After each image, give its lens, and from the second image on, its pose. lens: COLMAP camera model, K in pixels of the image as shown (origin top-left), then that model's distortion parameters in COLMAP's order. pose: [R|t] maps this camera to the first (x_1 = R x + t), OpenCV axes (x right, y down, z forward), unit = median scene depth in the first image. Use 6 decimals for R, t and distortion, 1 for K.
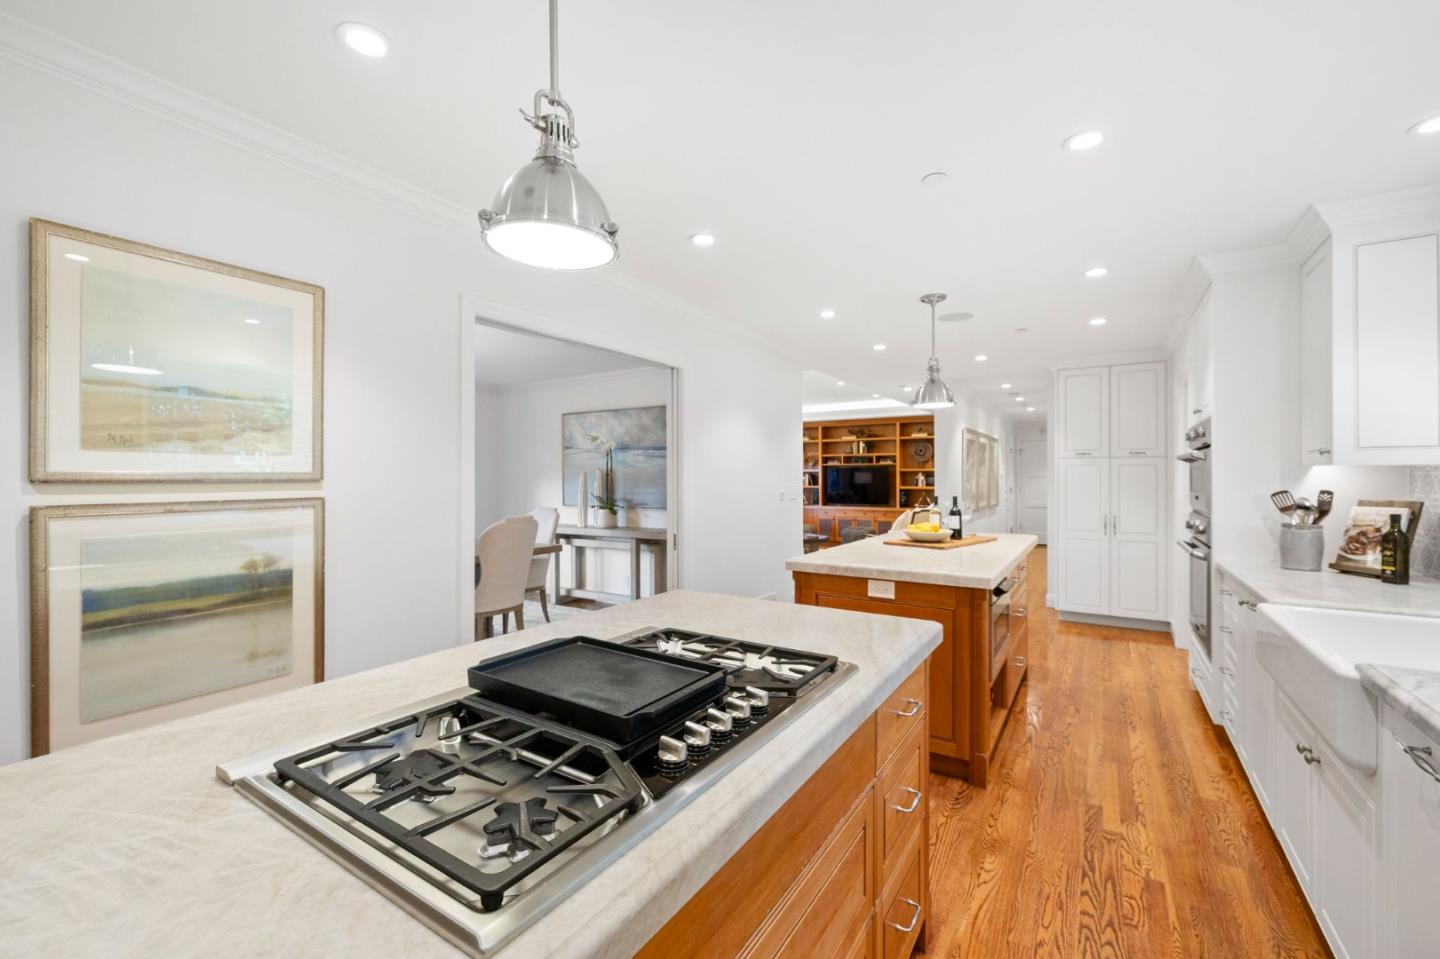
lens RADIAL K [[580.1, 0, 735.3], [0, 580.1, 477.4], [0, 0, 1]] dist [0.001604, 0.000550]
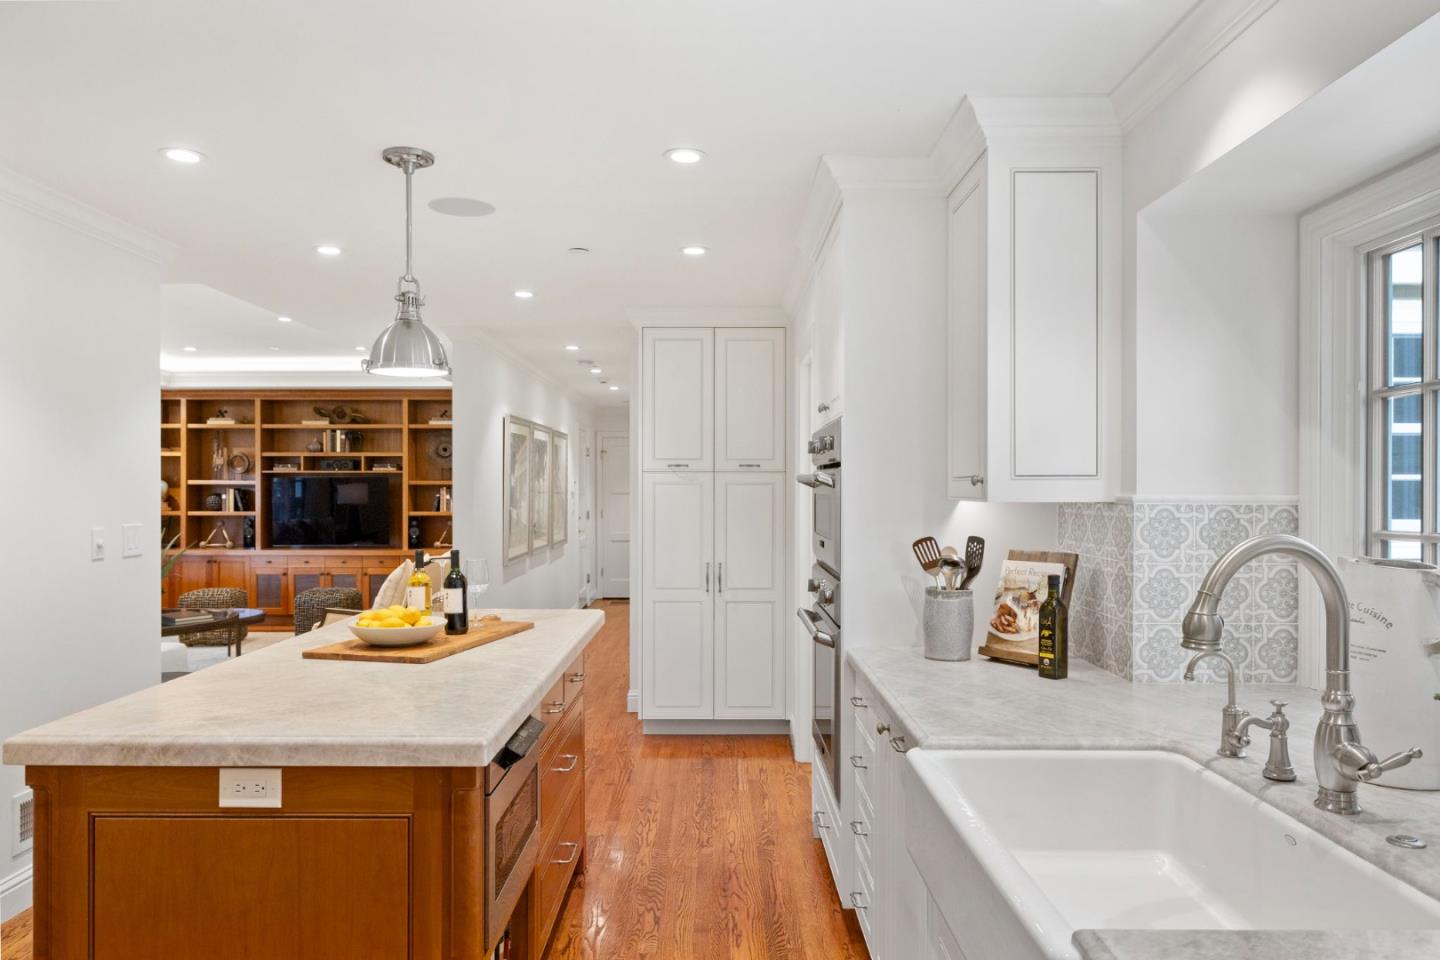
lens RADIAL K [[724.3, 0, 718.0], [0, 724.3, 471.1], [0, 0, 1]] dist [0.006931, 0.002216]
pose [[0.859027, -0.006135, 0.511893, 0.262633], [-0.001111, 0.999904, 0.013848, -0.050132], [-0.511928, -0.012464, 0.858938, 0.341277]]
